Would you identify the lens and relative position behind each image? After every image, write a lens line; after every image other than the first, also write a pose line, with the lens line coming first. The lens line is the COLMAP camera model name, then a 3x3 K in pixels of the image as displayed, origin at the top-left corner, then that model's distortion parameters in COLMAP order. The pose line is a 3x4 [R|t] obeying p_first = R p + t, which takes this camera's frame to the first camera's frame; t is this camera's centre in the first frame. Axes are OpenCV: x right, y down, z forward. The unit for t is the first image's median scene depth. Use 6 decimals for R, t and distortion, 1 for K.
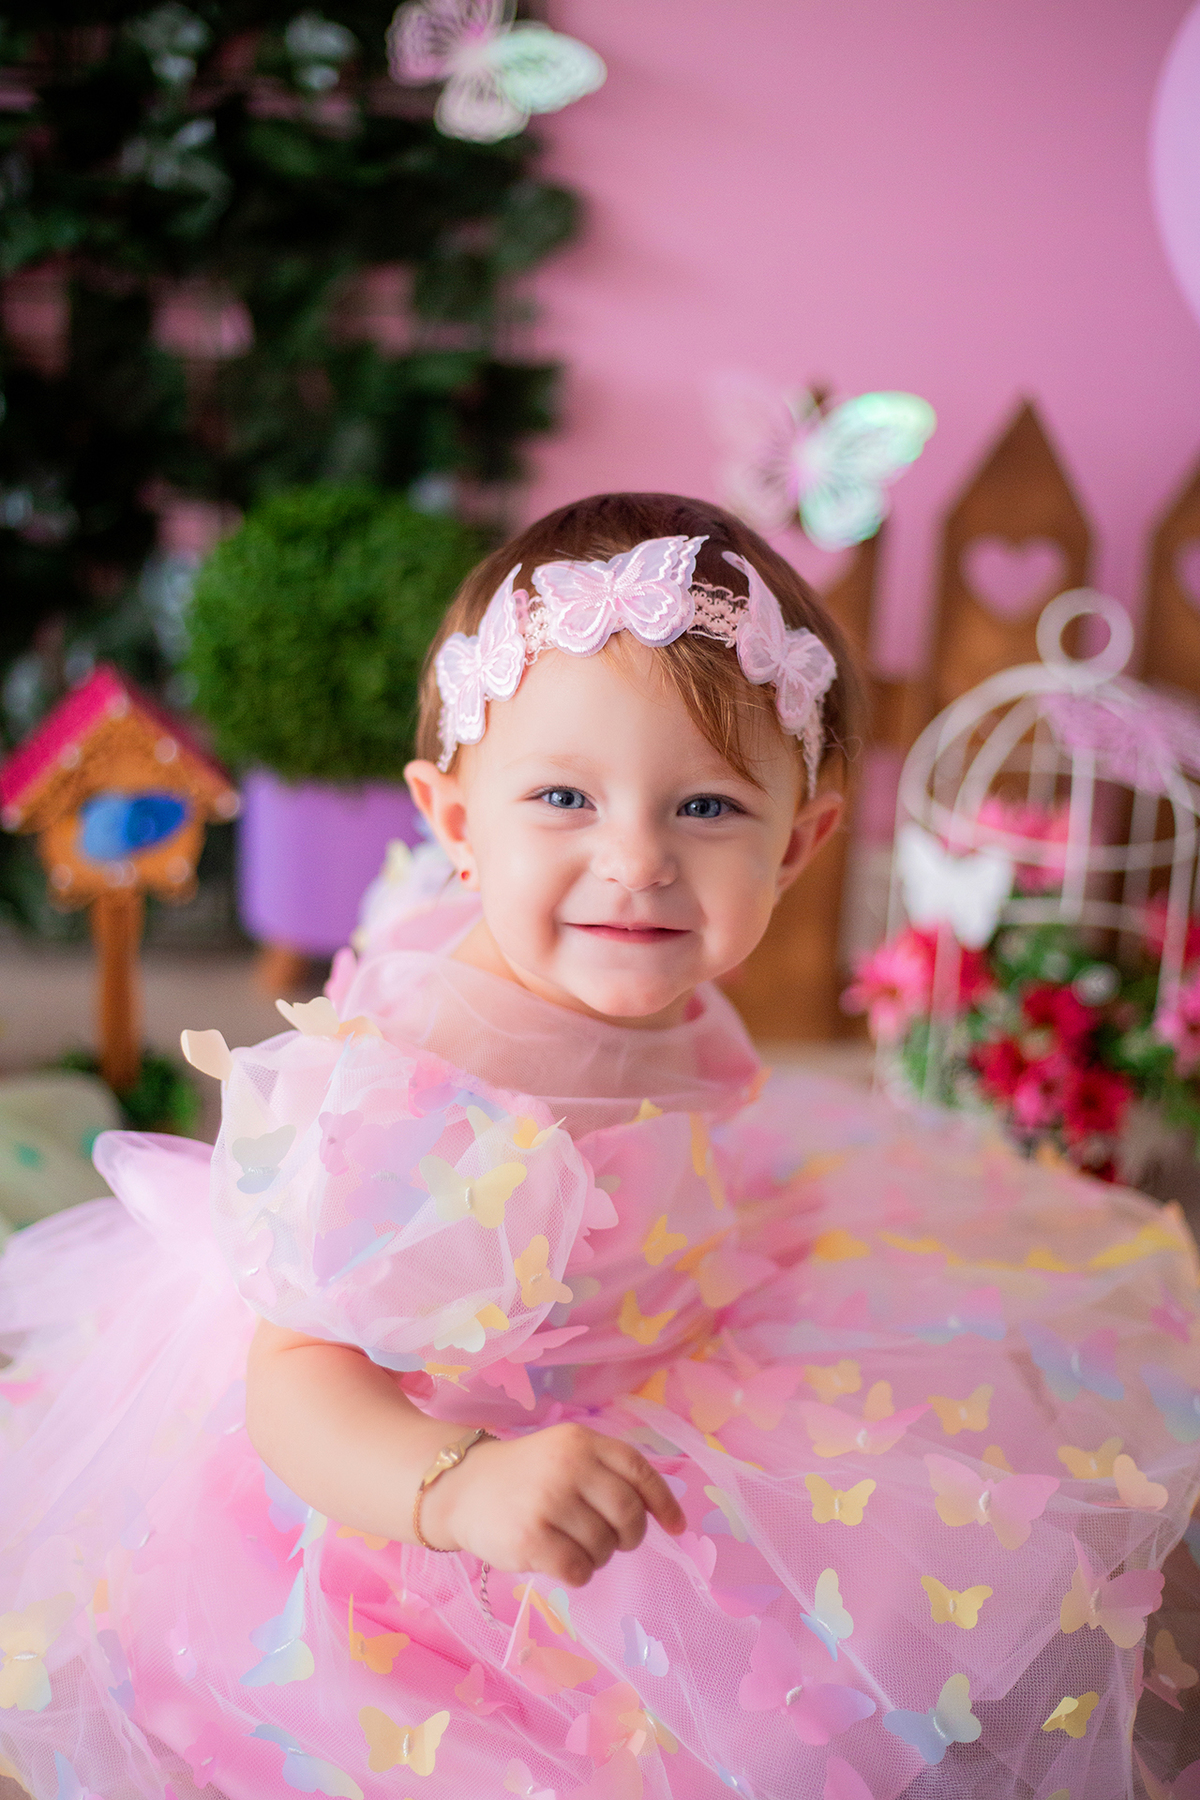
lens RADIAL K [[2814.4, 0, 600.0], [0, 2814.4, 900.0], [0, 0, 1]] dist [-0.128552, -0.019619]
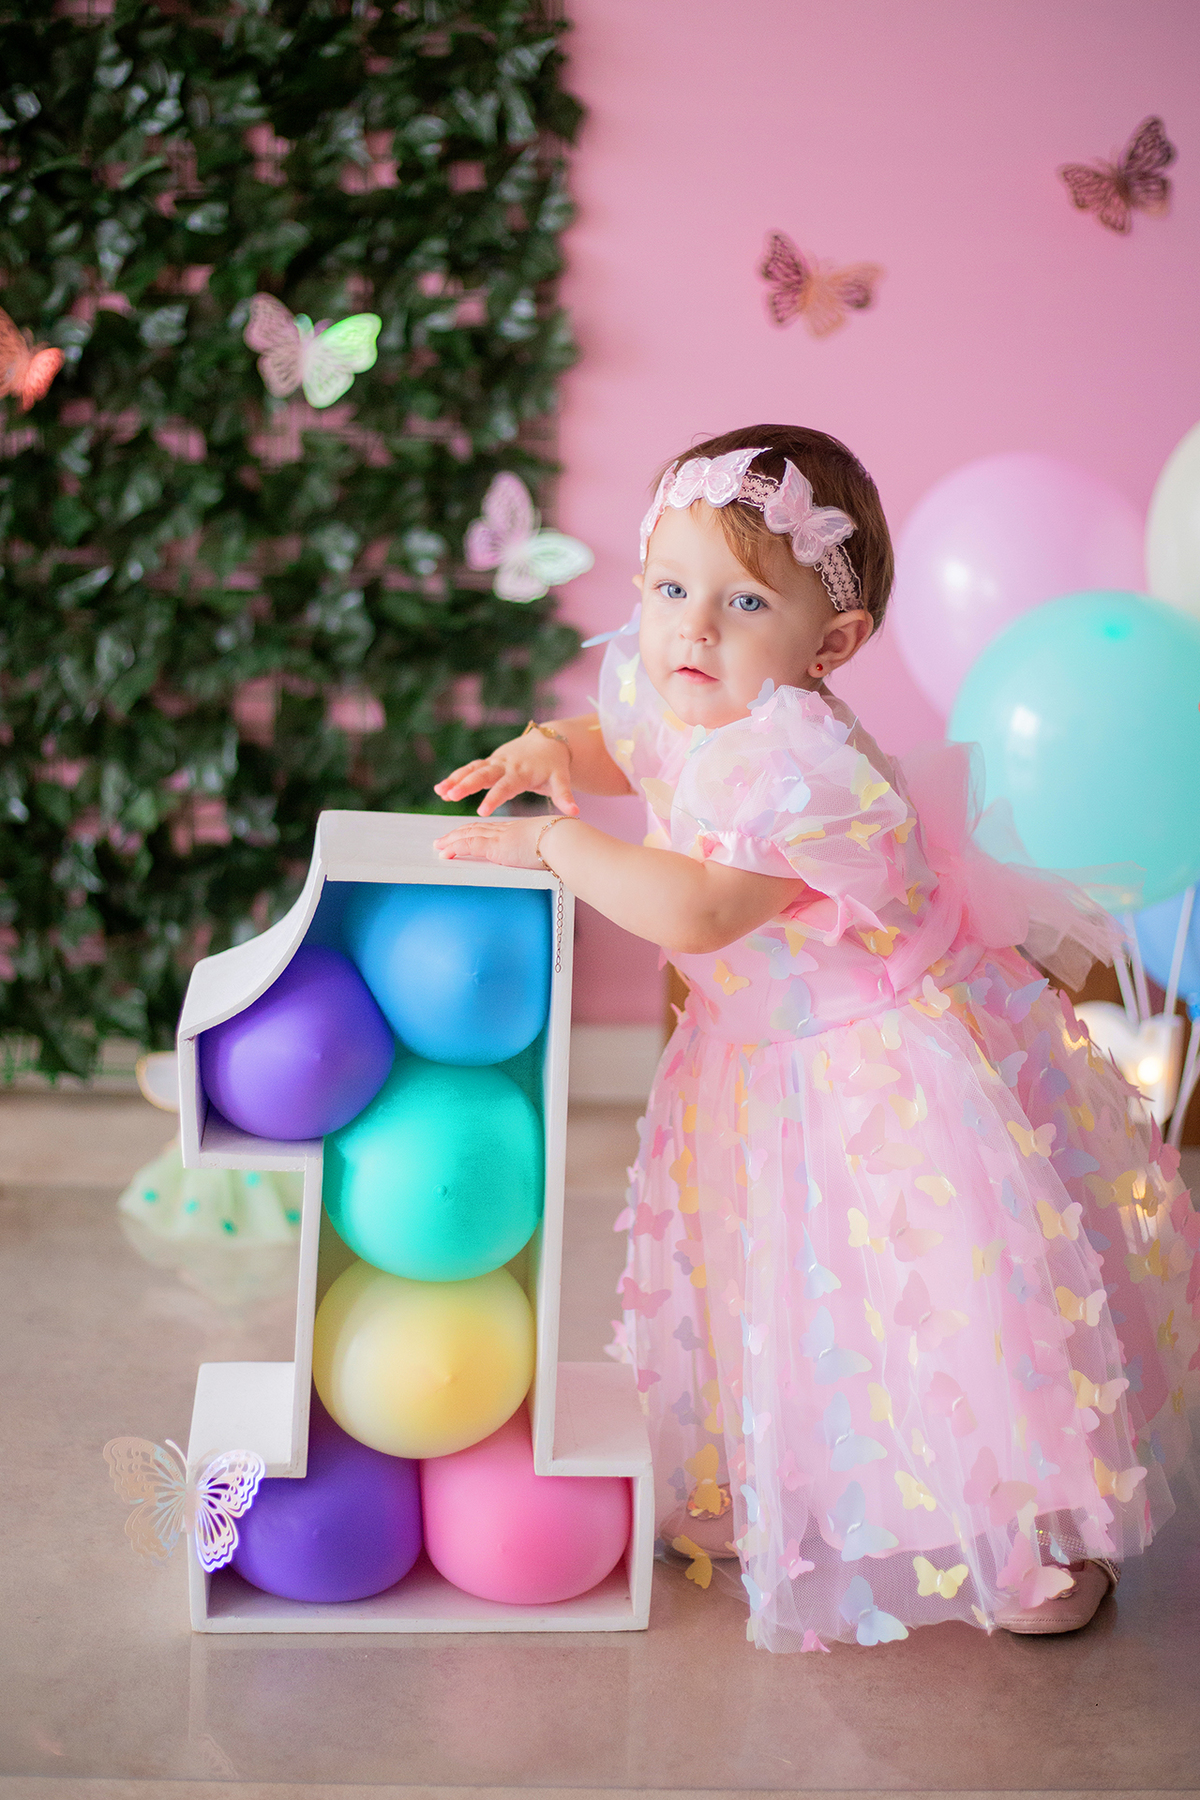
lens RADIAL K [[2814.4, 0, 600.0], [0, 2814.4, 900.0], [0, 0, 1]] dist [-0.128552, -0.019619]
pose [[0.999614, -0.027475, -0.004103, 0.007099], [0.026543, 0.988206, -0.150813, 0.165343], [0.008198, 0.150646, 0.988554, -0.657716]]
